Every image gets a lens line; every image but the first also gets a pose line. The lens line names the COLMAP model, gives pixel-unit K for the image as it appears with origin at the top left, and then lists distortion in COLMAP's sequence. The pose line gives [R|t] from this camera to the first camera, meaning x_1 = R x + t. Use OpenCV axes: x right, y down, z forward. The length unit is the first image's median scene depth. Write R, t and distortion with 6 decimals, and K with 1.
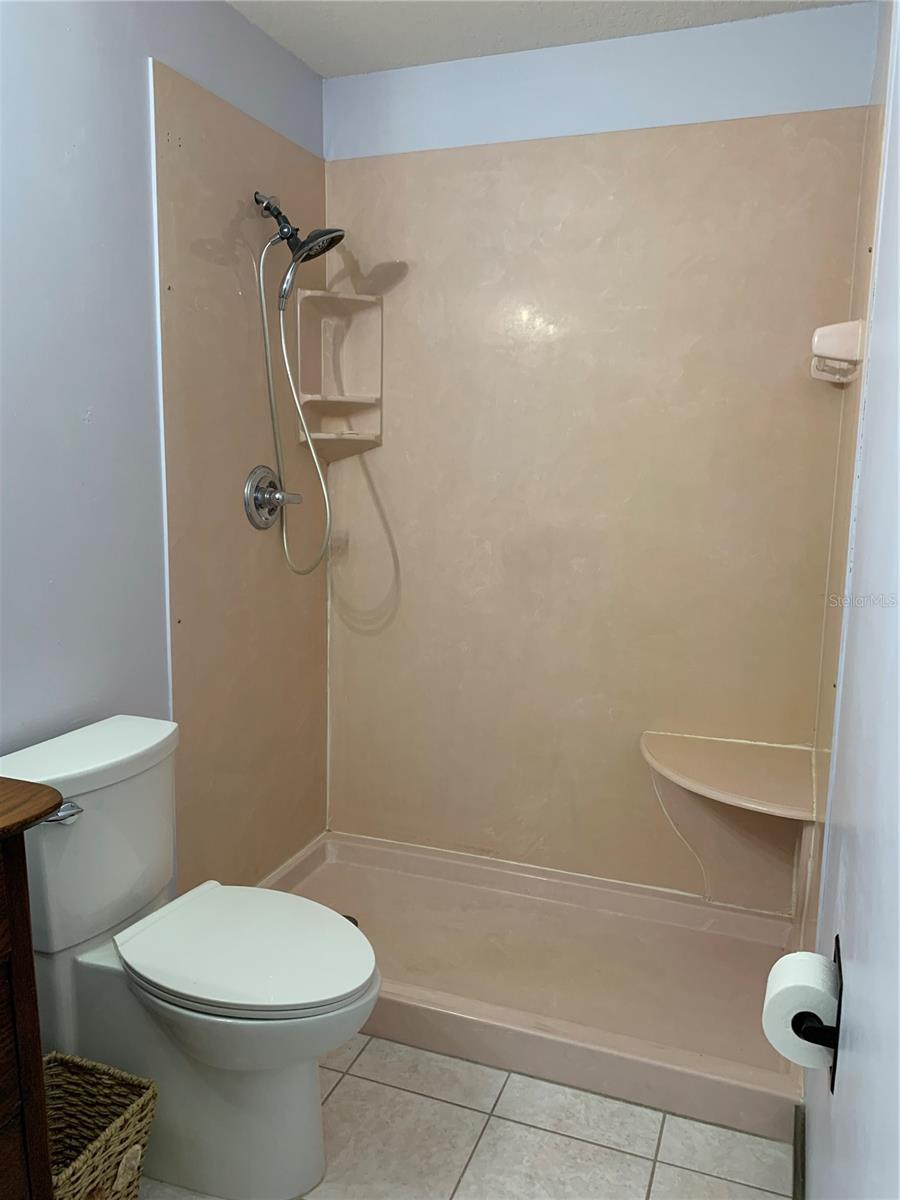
lens RADIAL K [[936.0, 0, 450.0], [0, 936.0, 600.0], [0, 0, 1]] dist [0.007379, -0.002106]
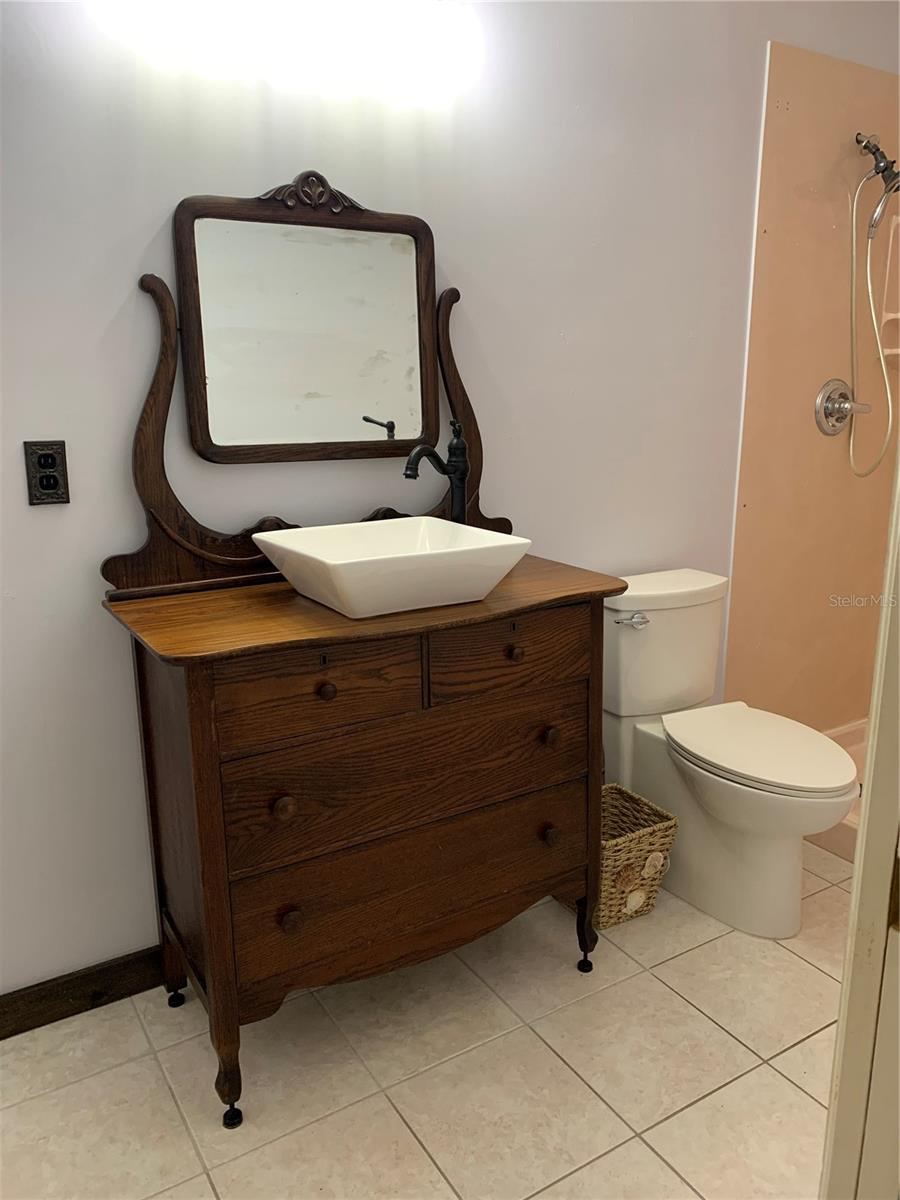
lens RADIAL K [[923.1, 0, 450.0], [0, 923.1, 600.0], [0, 0, 1]] dist [-0.036777, -0.008899]
pose [[0.795927, 0.119800, -0.593421, 0.134908], [-0.075207, 0.992198, 0.099434, 0.054738], [0.600703, -0.034513, 0.798727, -0.206171]]
